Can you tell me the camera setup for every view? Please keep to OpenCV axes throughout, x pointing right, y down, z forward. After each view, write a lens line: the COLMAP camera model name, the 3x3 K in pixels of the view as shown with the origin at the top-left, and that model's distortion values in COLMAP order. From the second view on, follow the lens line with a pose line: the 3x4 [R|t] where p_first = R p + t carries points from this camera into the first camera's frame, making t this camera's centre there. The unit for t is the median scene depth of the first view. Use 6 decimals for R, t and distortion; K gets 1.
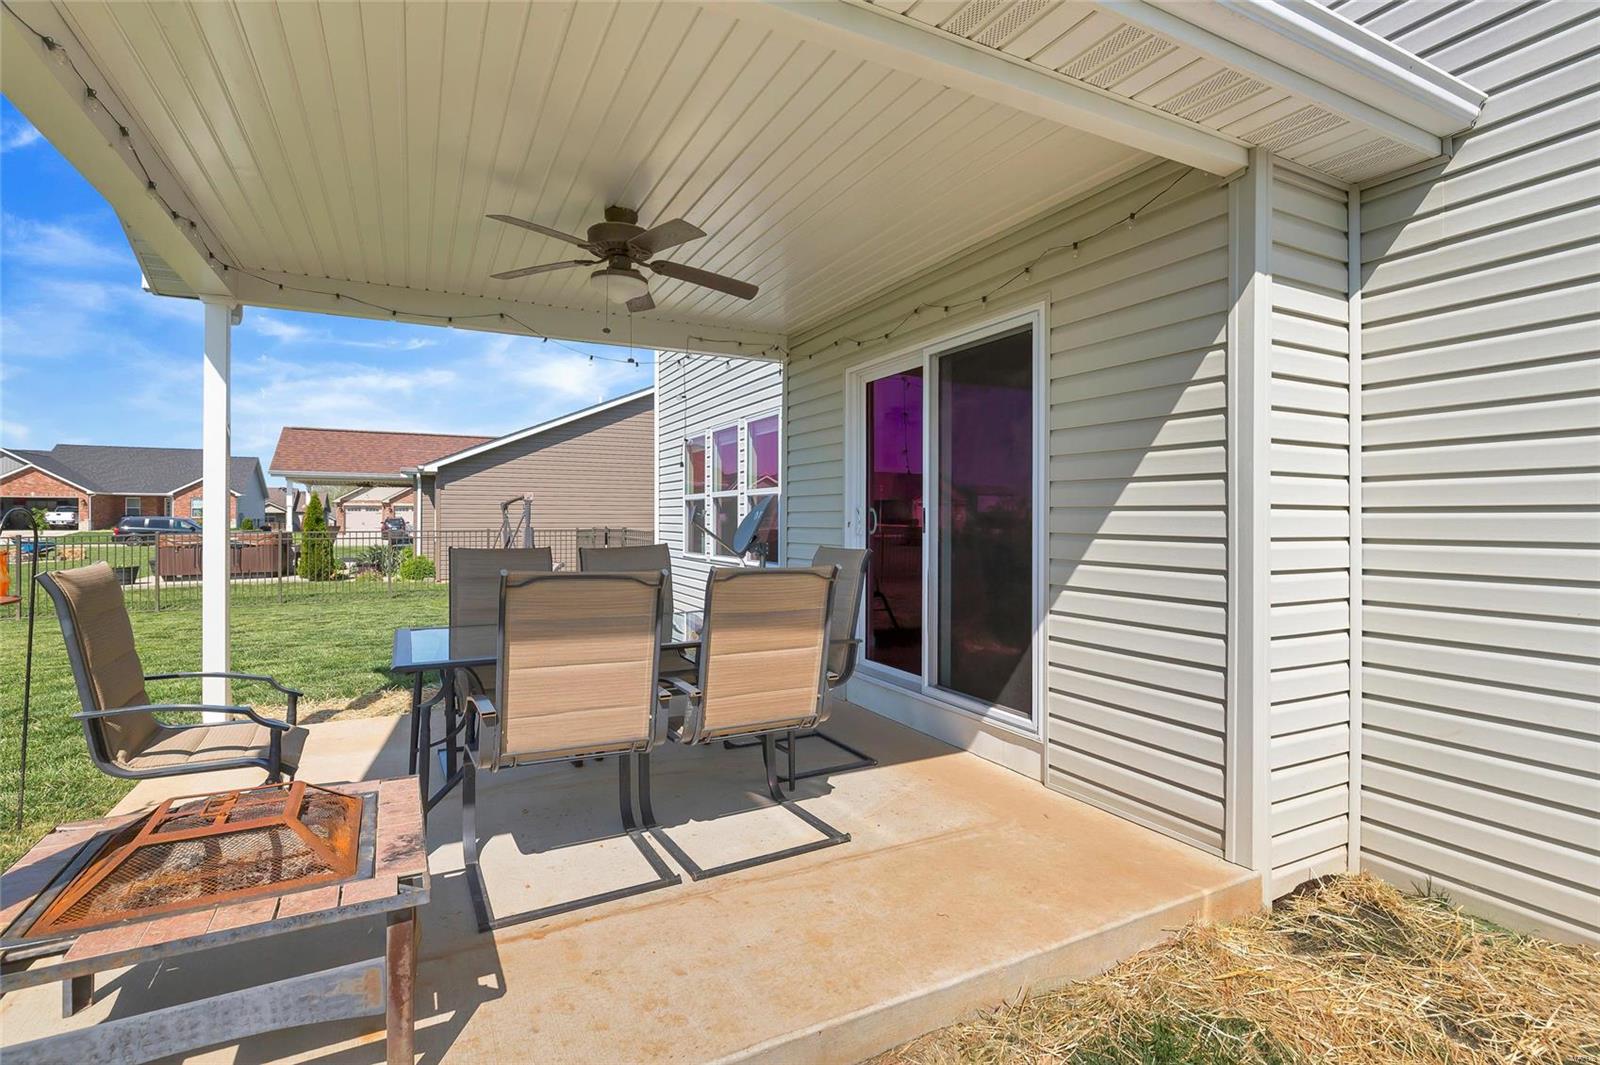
lens RADIAL K [[760.6, 0, 801.3], [0, 760.6, 516.0], [0, 0, 1]] dist [-0.000163, 0.000114]
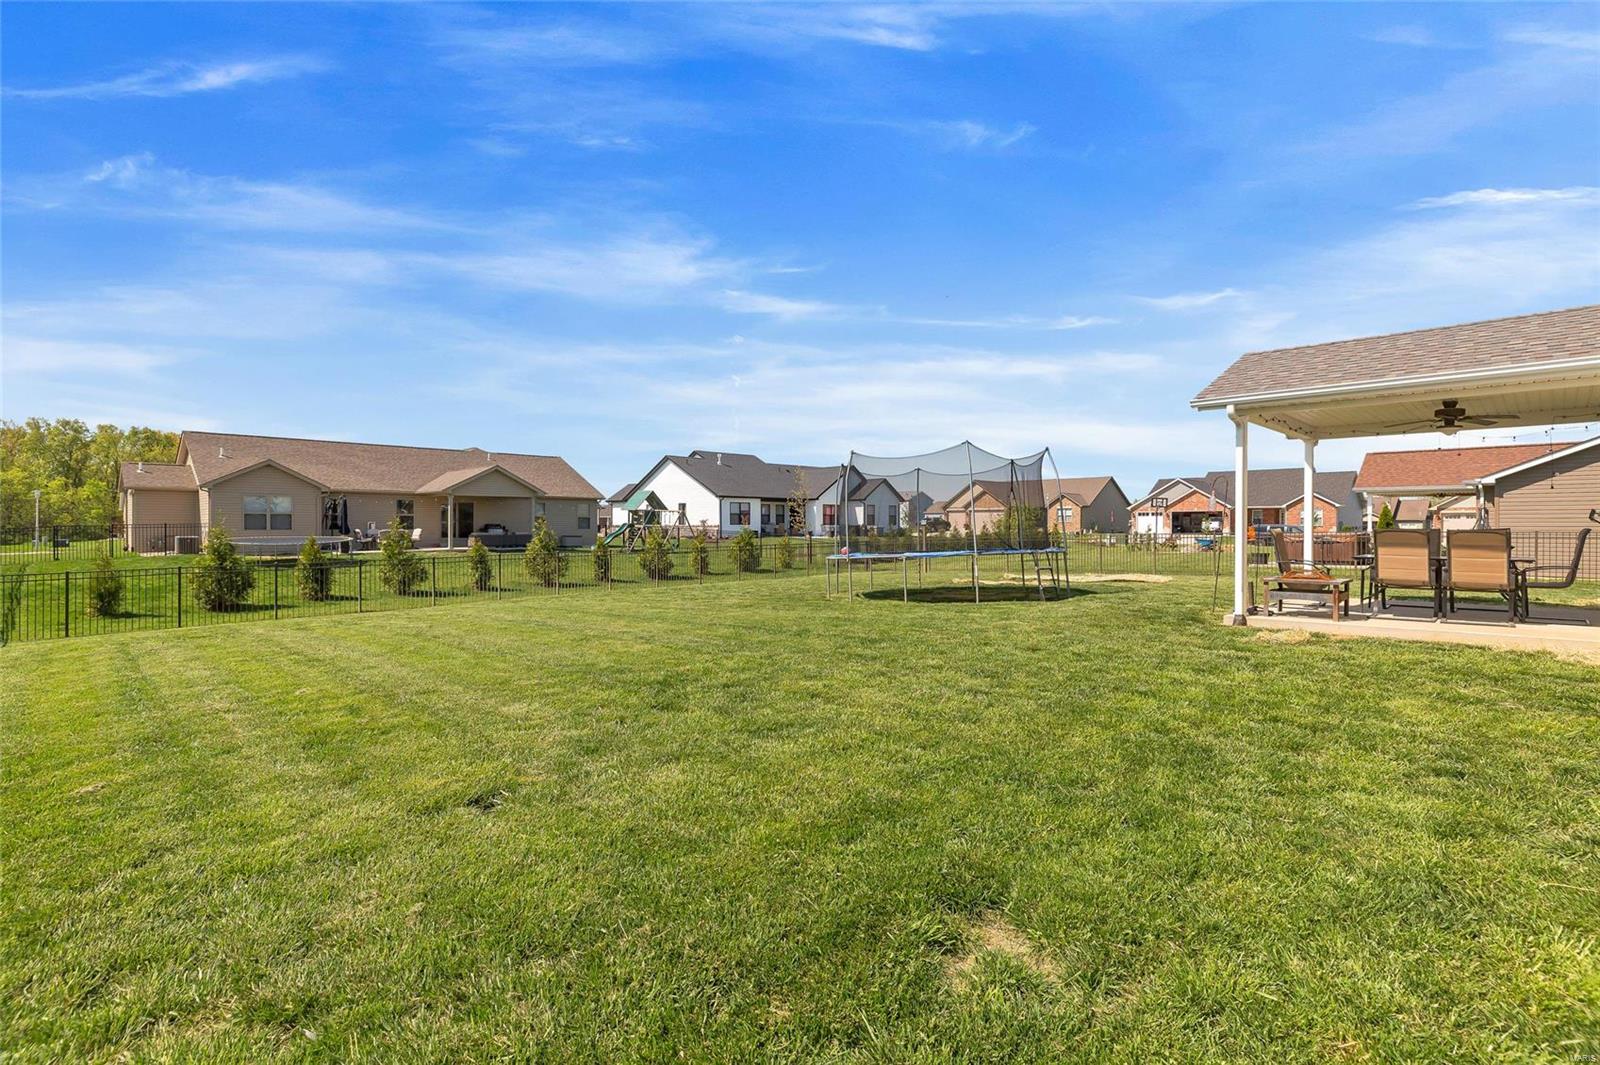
lens RADIAL K [[760.6, 0, 801.3], [0, 760.6, 516.0], [0, 0, 1]] dist [-0.000163, 0.000114]
pose [[0.309545, -0.014051, -0.950781, 0.145883], [0.002216, 0.999899, -0.014056, 0.003286], [0.950882, 0.002244, 0.309545, -0.182686]]
